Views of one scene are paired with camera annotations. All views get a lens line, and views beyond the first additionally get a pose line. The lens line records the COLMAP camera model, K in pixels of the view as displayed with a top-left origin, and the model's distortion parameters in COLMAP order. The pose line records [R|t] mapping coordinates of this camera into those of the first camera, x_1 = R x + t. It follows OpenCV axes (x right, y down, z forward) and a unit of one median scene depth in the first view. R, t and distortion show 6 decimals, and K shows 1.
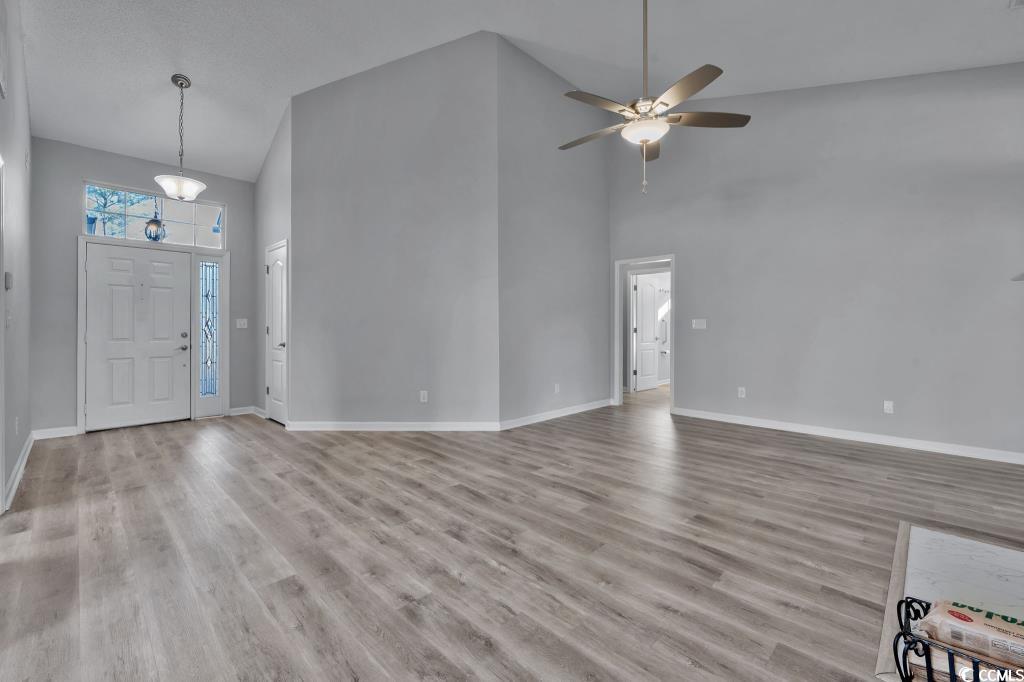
lens RADIAL K [[429.9, 0, 512.6], [0, 429.9, 323.7], [0, 0, 1]] dist [-0.001709, -0.000251]
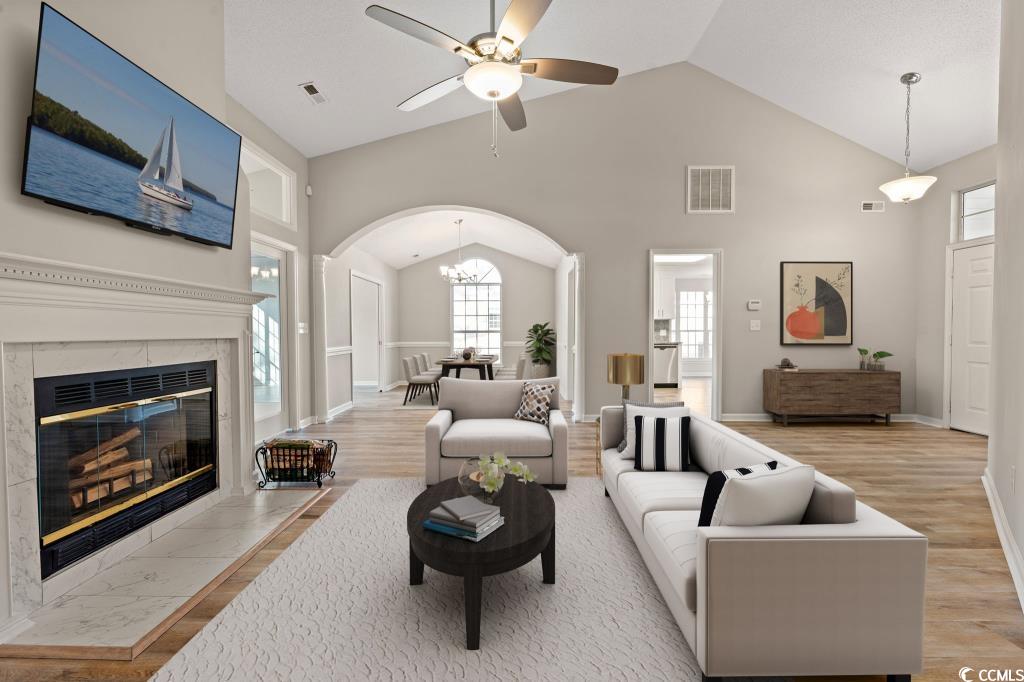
lens RADIAL K [[419.1, 0, 513.2], [0, 419.1, 338.5], [0, 0, 1]] dist [-0.001351, -0.000099]
pose [[-0.721385, 0.014505, -0.692382, 0.840019], [0.008082, 0.999889, 0.012527, 0.014071], [0.692487, 0.003441, -0.721423, 1.624661]]
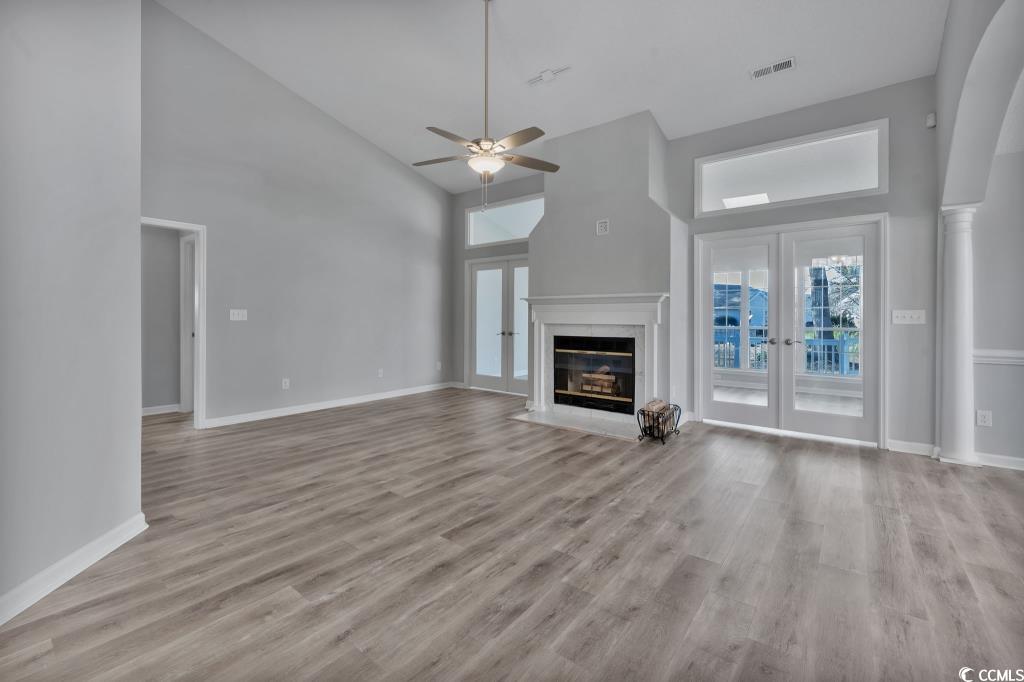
lens RADIAL K [[429.9, 0, 512.6], [0, 429.9, 323.7], [0, 0, 1]] dist [-0.001709, -0.000251]
pose [[-0.107611, -0.012276, 0.994117, -0.966723], [-0.011915, 0.999868, 0.011058, 0.003220], [-0.994122, -0.010655, -0.107744, 1.081745]]
